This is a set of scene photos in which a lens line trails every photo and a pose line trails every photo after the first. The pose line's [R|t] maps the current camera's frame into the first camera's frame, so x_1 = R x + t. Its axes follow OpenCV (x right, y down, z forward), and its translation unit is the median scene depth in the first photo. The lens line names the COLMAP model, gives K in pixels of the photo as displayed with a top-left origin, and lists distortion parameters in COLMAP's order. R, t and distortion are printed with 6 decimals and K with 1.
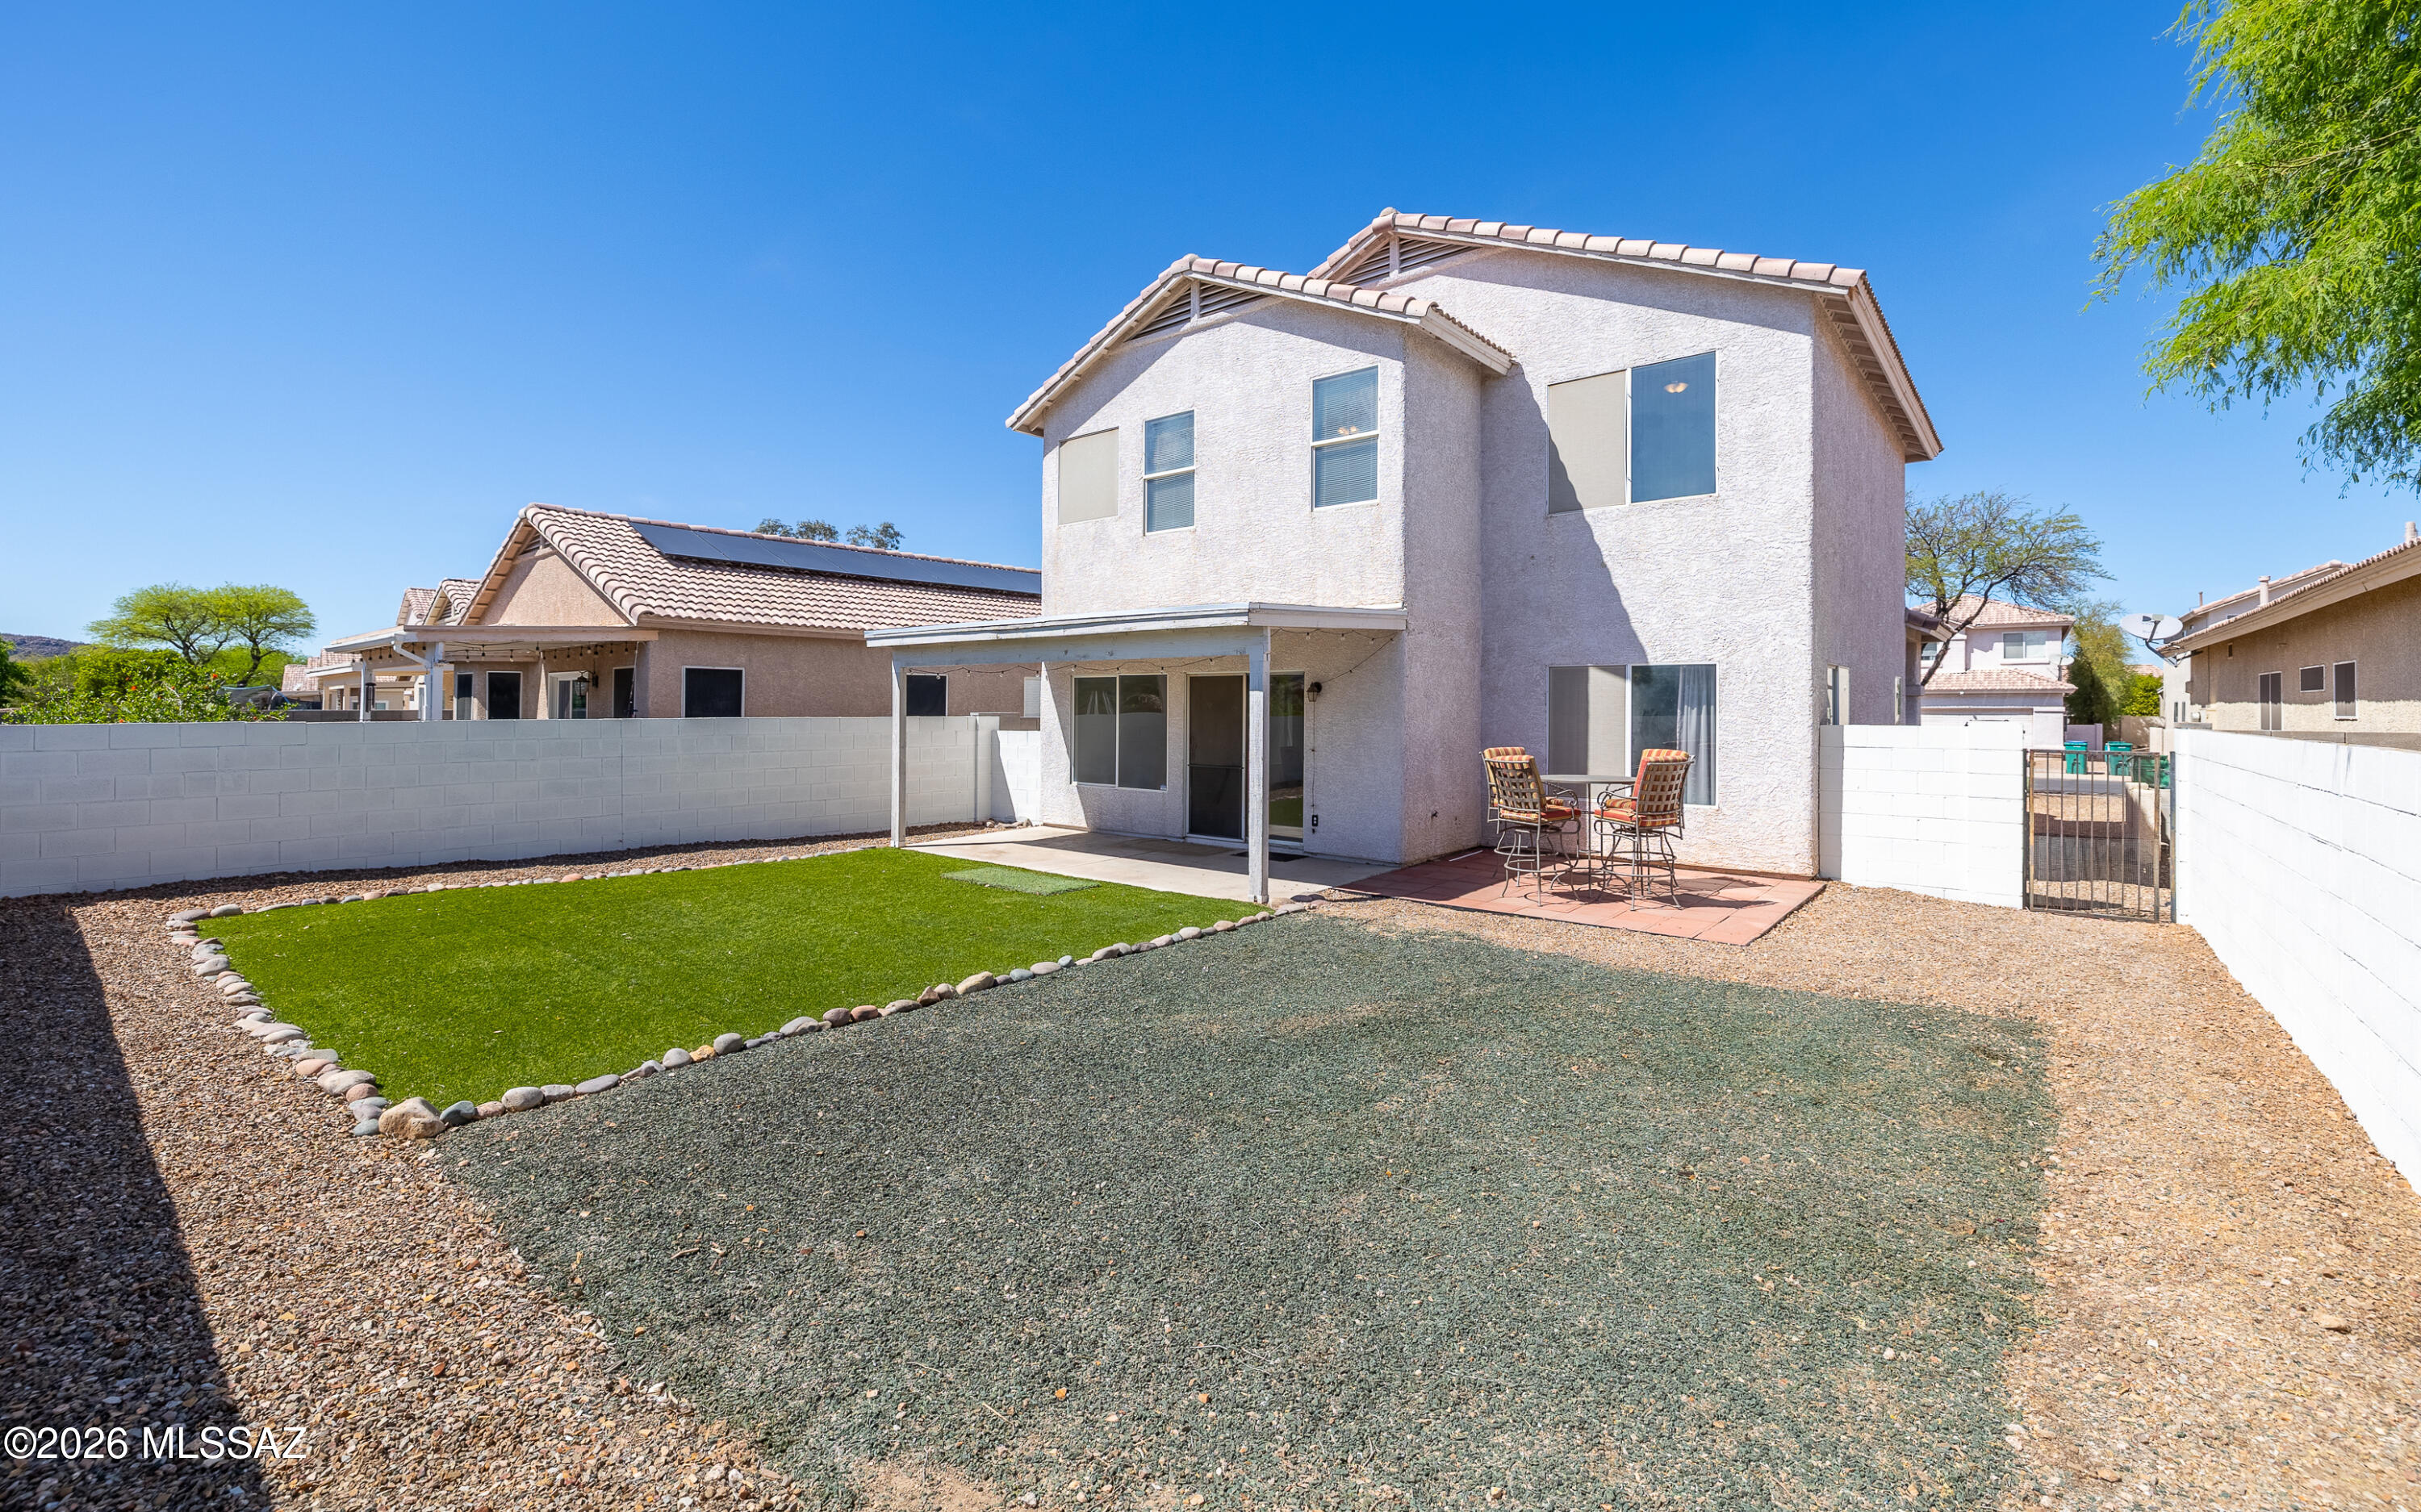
lens RADIAL K [[1014.4, 0, 1199.3], [0, 1014.4, 701.2], [0, 0, 1]] dist [0.000298, -0.000029]
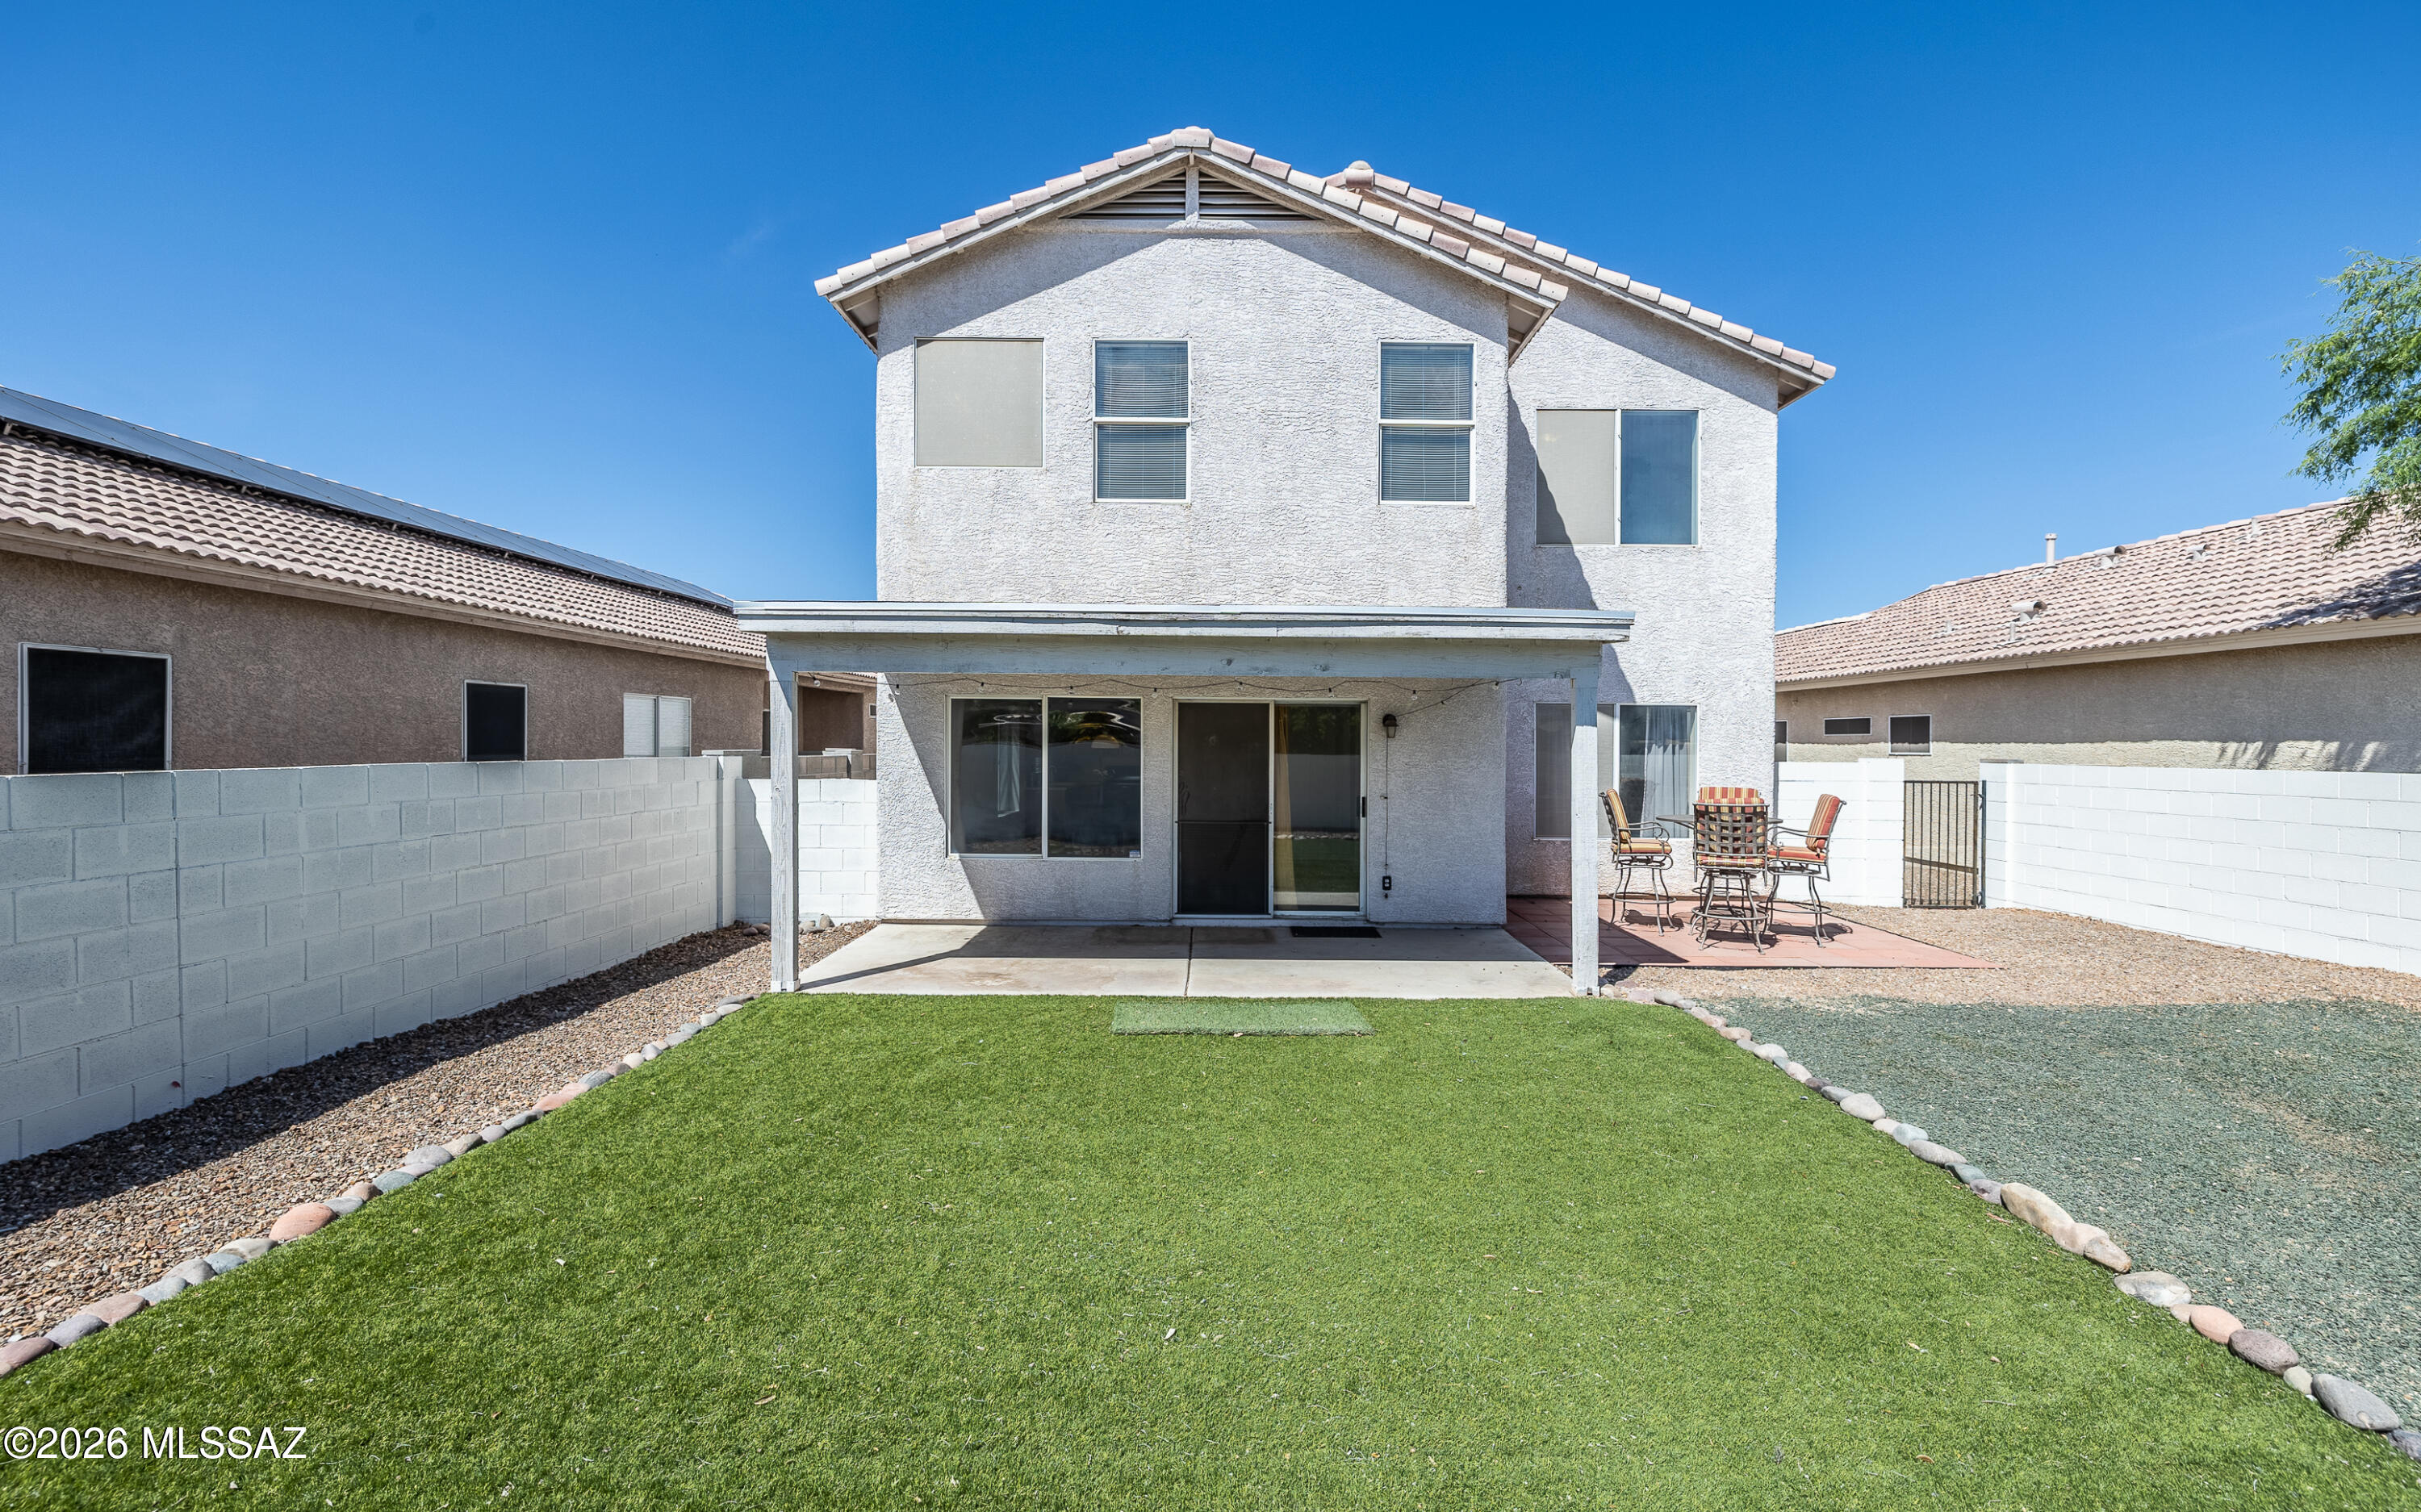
lens RADIAL K [[1035.6, 0, 1210.5], [0, 1035.6, 756.0], [0, 0, 1]] dist [0.000743, 0.000071]
pose [[0.766210, -0.005179, 0.642570, -0.517434], [-0.008630, 0.999794, 0.018348, 0.000703], [-0.642533, -0.019604, 0.766008, 0.437600]]
